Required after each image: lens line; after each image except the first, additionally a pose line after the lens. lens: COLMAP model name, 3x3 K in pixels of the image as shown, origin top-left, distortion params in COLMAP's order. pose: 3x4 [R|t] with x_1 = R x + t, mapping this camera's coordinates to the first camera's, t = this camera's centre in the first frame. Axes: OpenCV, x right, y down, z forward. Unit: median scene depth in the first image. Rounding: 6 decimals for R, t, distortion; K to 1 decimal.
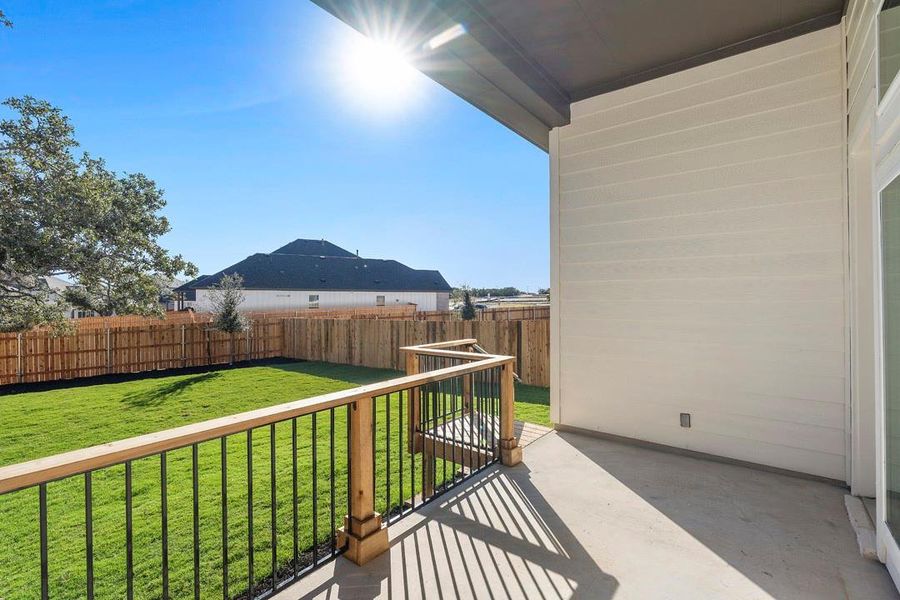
lens RADIAL K [[408.3, 0, 447.3], [0, 408.3, 299.5], [0, 0, 1]] dist [-0.011041, -0.000144]
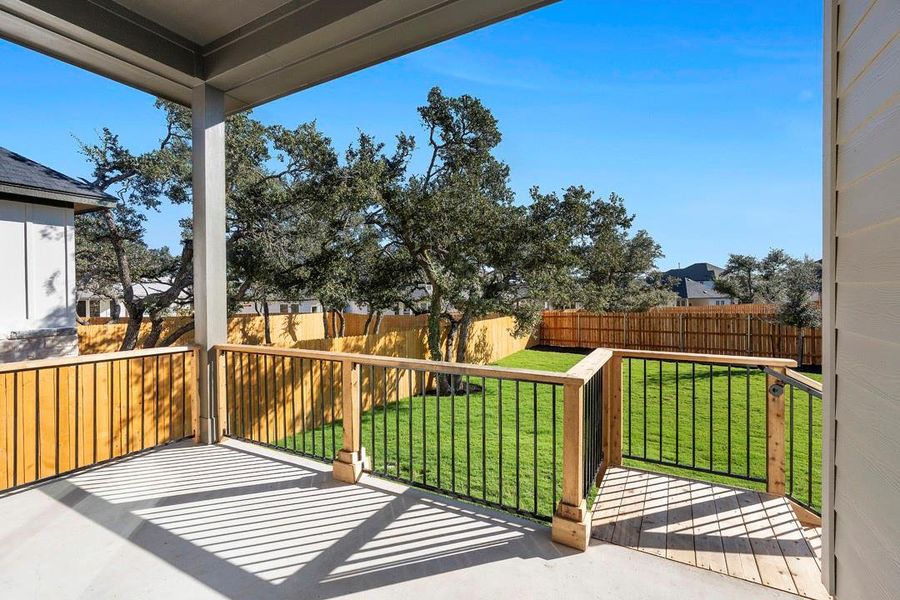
lens RADIAL K [[408.3, 0, 447.1], [0, 408.3, 292.4], [0, 0, 1]] dist [-0.011041, -0.000144]
pose [[0.164172, 0.006267, -0.986412, 0.818500], [0.004184, 0.999966, 0.007049, 0.003281], [0.986423, -0.005284, 0.164140, 0.766499]]
